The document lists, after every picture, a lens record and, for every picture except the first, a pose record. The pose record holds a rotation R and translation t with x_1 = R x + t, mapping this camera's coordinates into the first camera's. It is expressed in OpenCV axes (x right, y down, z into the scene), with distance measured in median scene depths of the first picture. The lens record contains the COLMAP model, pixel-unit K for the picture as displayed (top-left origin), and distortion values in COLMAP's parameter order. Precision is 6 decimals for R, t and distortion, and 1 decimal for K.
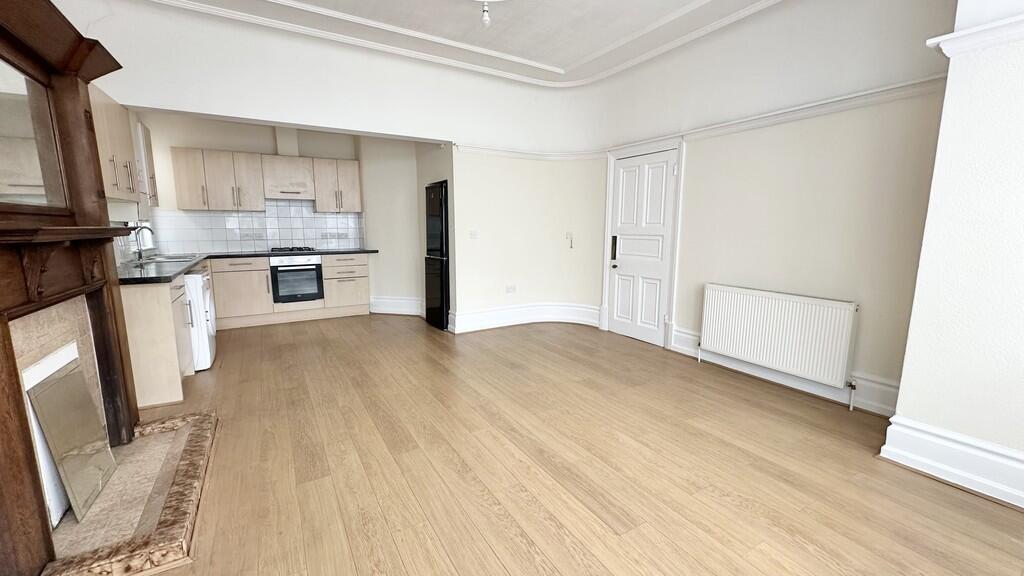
lens RADIAL K [[408.9, 0, 509.7], [0, 408.9, 287.2], [0, 0, 1]] dist [-0.002138, 0.000347]
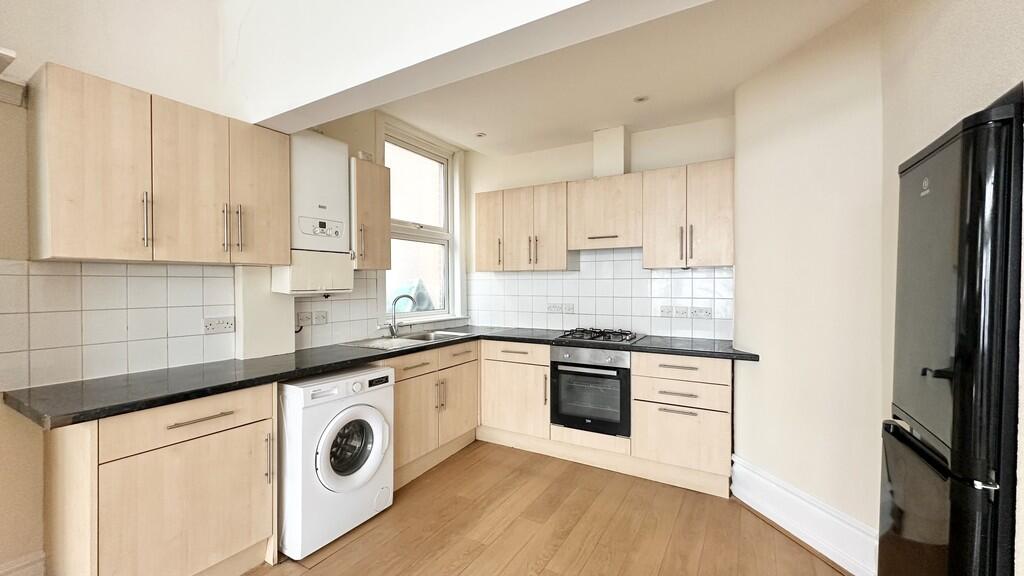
lens RADIAL K [[408.9, 0, 509.7], [0, 408.9, 287.2], [0, 0, 1]] dist [-0.002138, 0.000347]
pose [[0.476798, 0.008044, -0.878976, -0.091516], [-0.127572, 0.990004, -0.060140, -0.117238], [0.869706, 0.140807, 0.473058, 0.664821]]
